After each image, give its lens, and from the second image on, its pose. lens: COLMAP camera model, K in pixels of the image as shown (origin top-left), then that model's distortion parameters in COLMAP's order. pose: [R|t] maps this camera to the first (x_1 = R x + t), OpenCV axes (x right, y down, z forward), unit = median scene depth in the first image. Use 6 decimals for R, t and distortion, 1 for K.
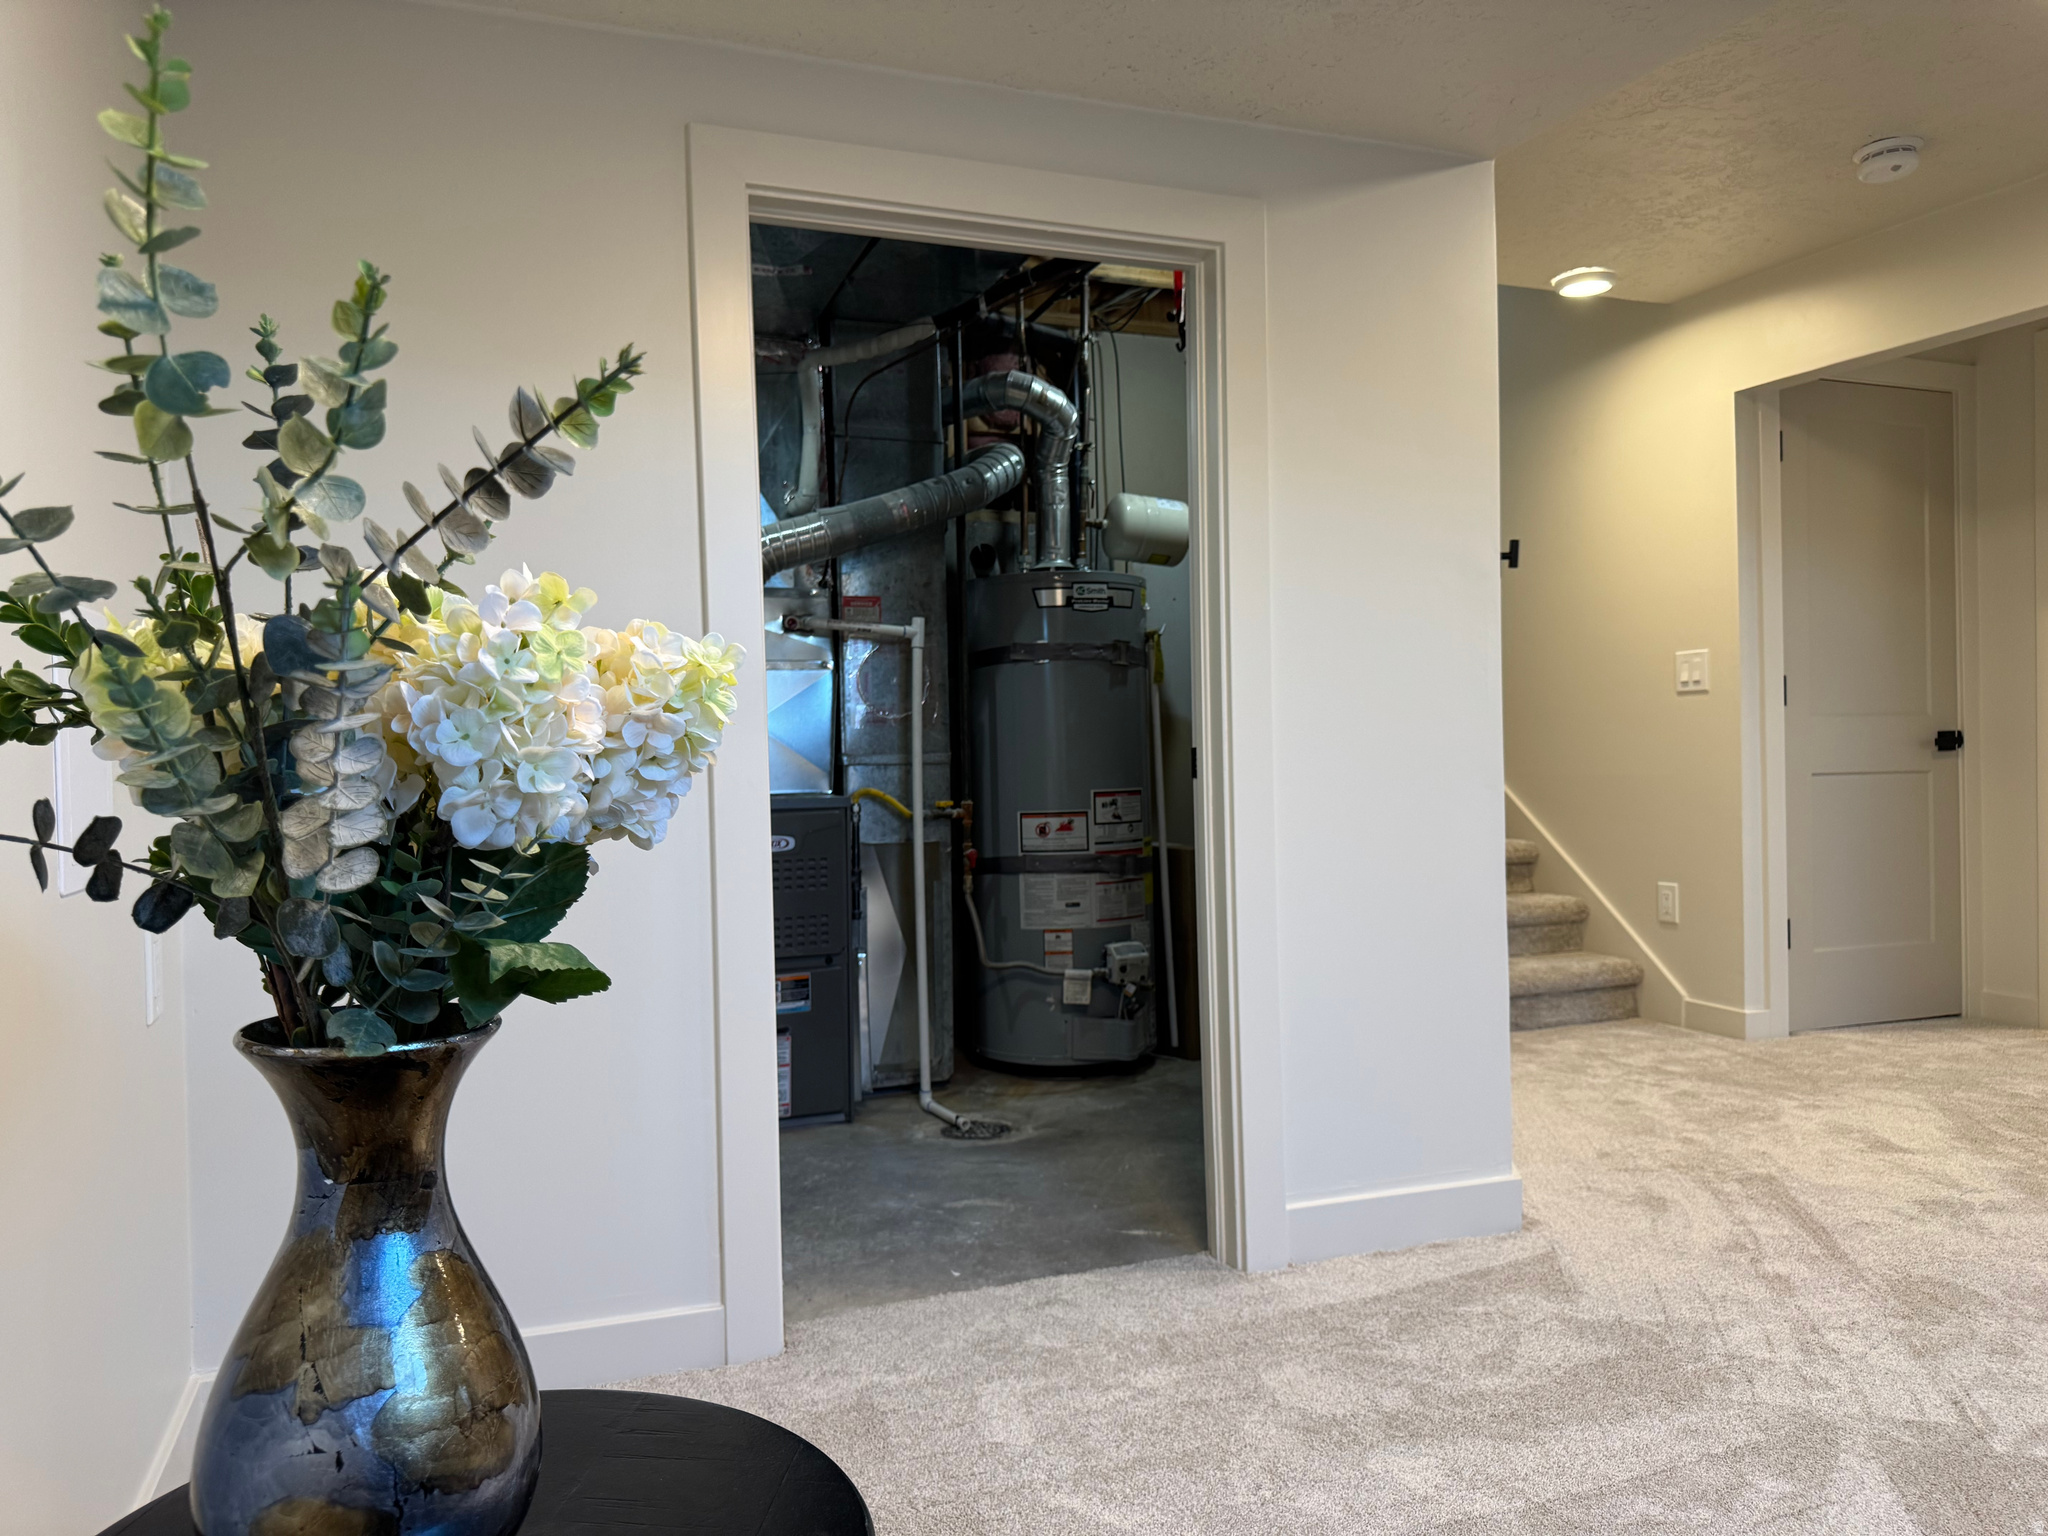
lens RADIAL K [[1476.4, 0, 1024.0], [0, 1476.4, 768.0], [0, 0, 1]] dist [0.005854, 0.000896]
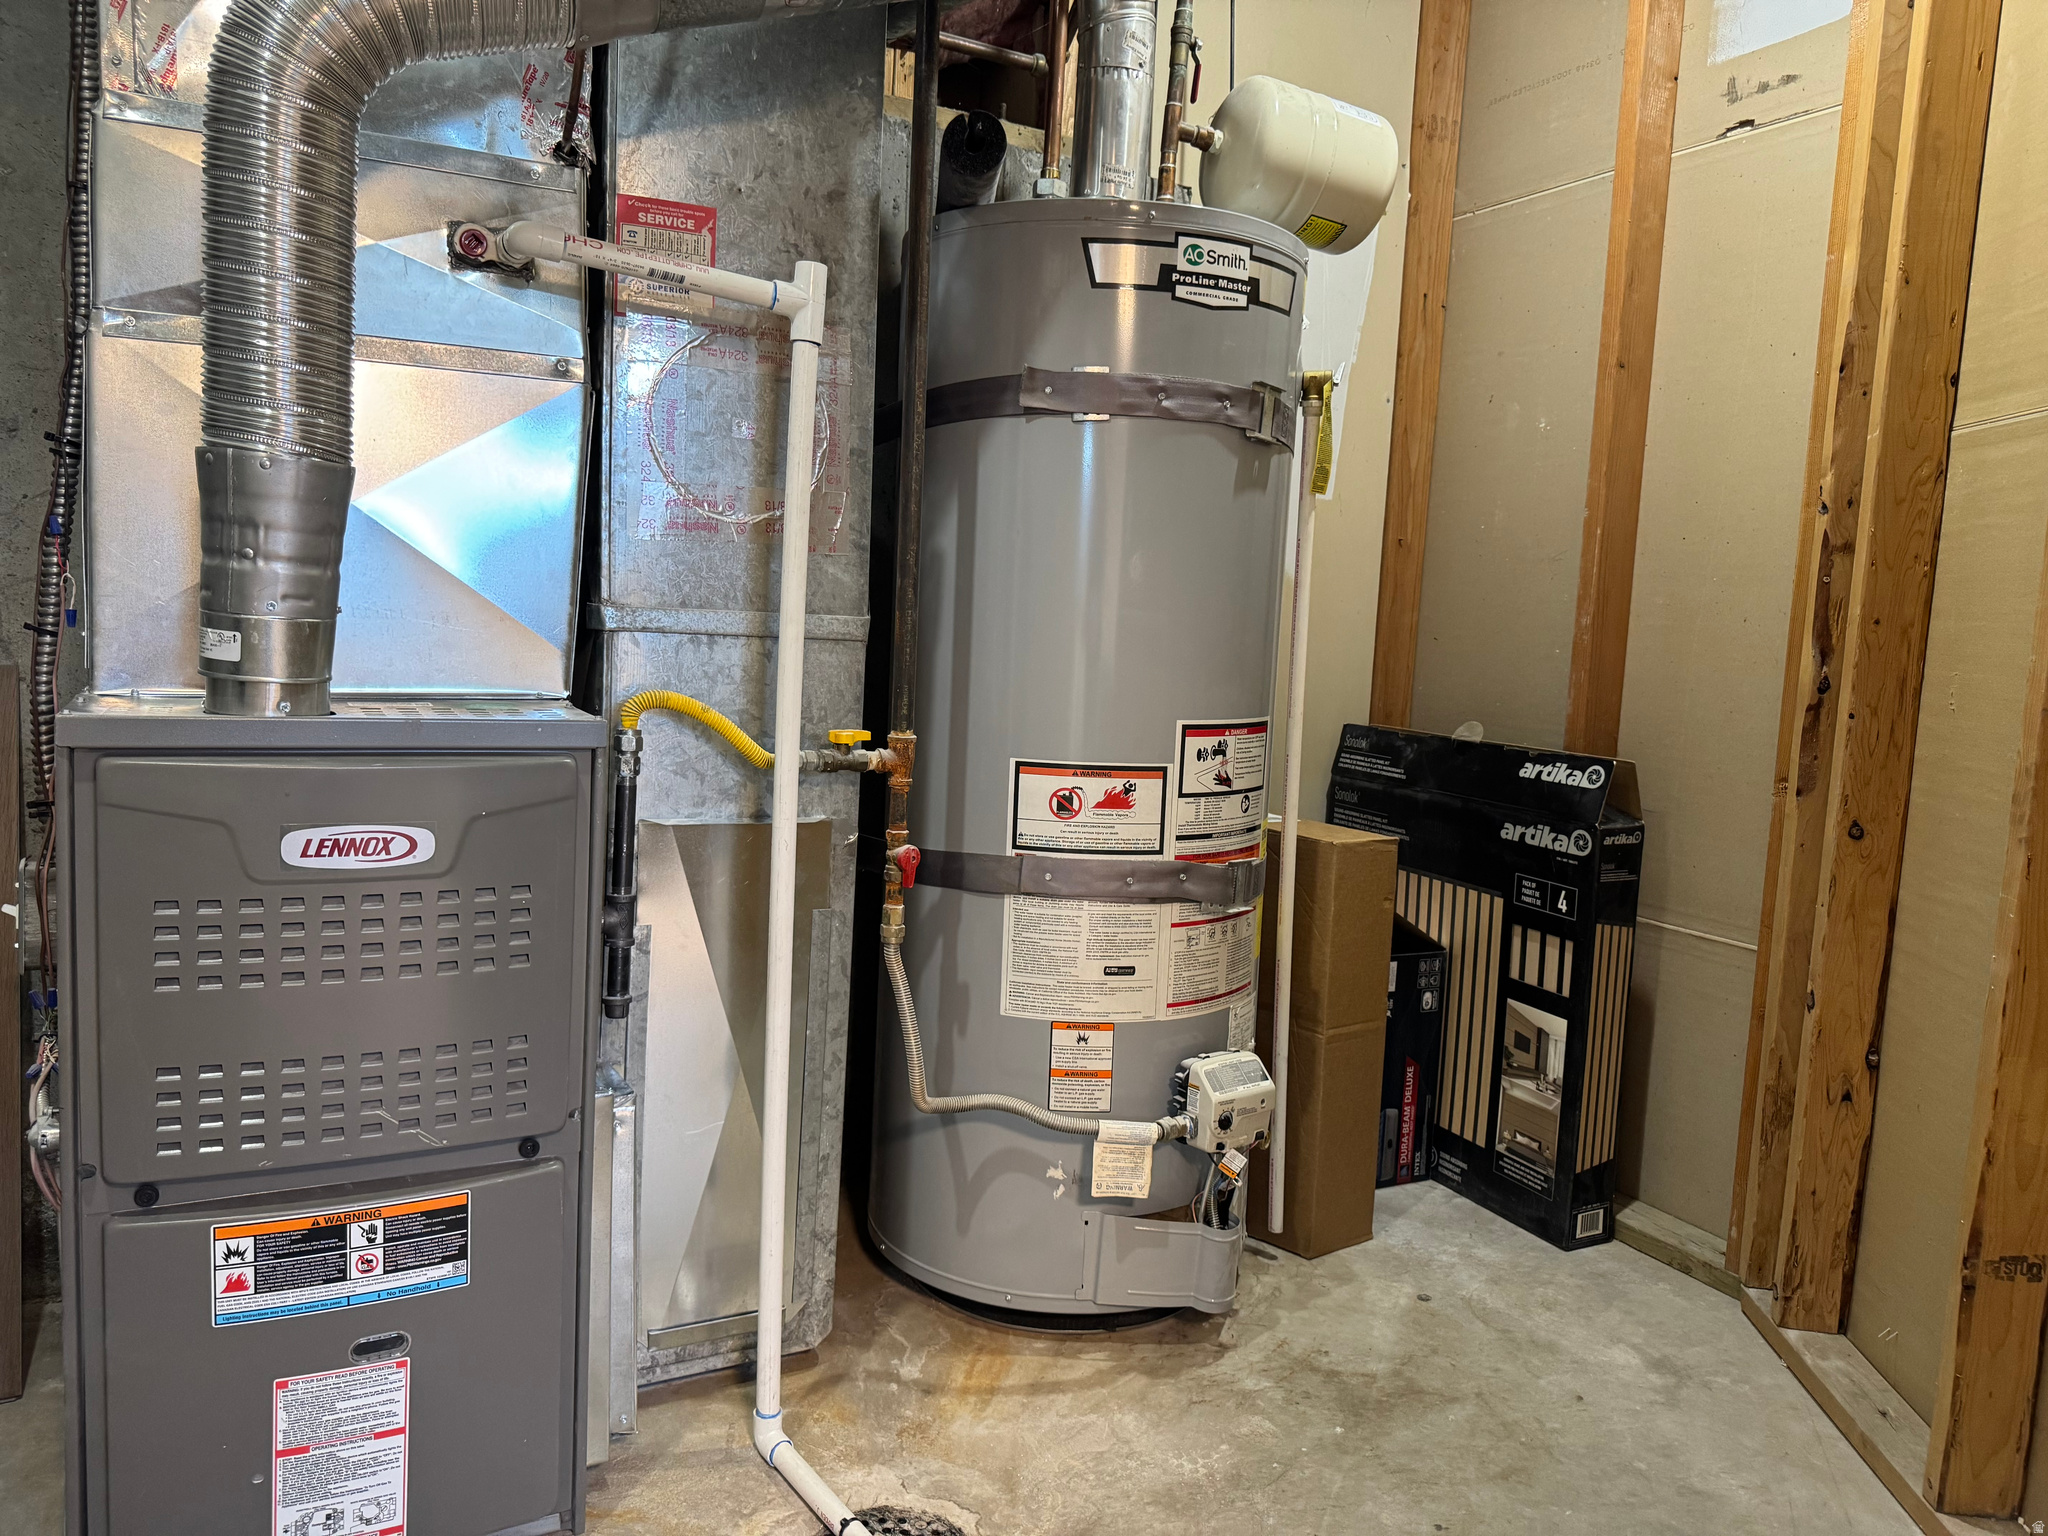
lens RADIAL K [[1472.4, 0, 1024.0], [0, 1472.4, 768.0], [0, 0, 1]] dist [0.154407, -0.300837]
pose [[0.992601, 0.057411, 0.106992, -0.048583], [-0.067882, 0.992972, 0.096942, -0.011091], [-0.100674, -0.103488, 0.989523, 0.566406]]
